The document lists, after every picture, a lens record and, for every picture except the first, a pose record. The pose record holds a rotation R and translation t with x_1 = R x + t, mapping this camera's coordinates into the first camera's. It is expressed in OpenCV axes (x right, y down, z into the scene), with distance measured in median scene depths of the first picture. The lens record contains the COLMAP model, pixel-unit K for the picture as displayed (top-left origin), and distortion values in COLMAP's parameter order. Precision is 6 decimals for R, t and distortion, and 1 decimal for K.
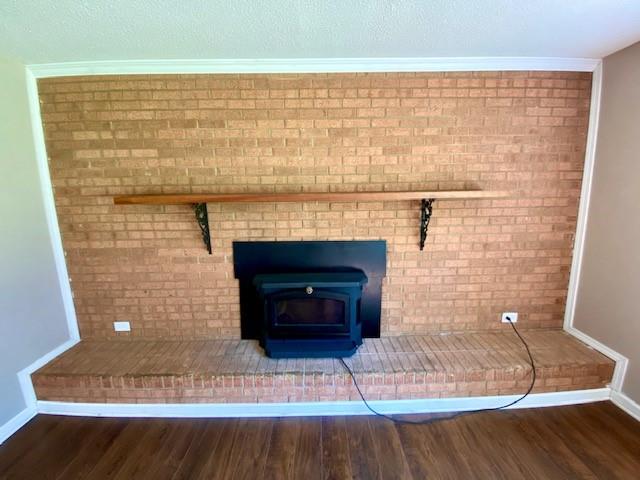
lens RADIAL K [[263.2, 0, 318.6], [0, 263.2, 233.6], [0, 0, 1]] dist [-0.004133, -0.002654]
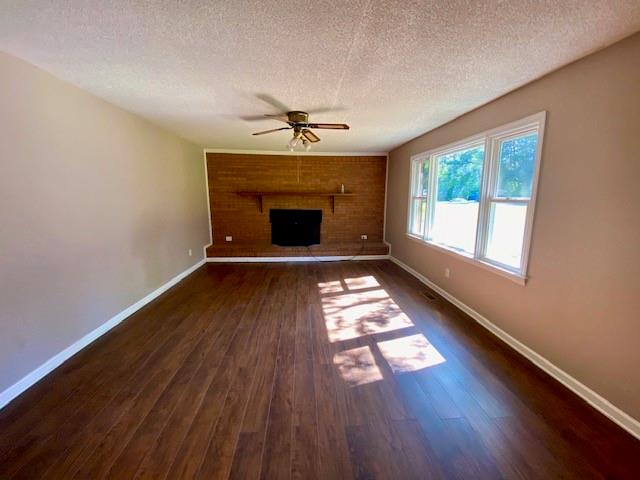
lens RADIAL K [[263.2, 0, 322.2], [0, 263.2, 243.0], [0, 0, 1]] dist [-0.004133, -0.002654]
pose [[0.996573, 0.007432, 0.082386, 0.019889], [-0.007063, 0.999964, -0.004773, 0.435913], [-0.082418, 0.004175, 0.996589, -2.062726]]
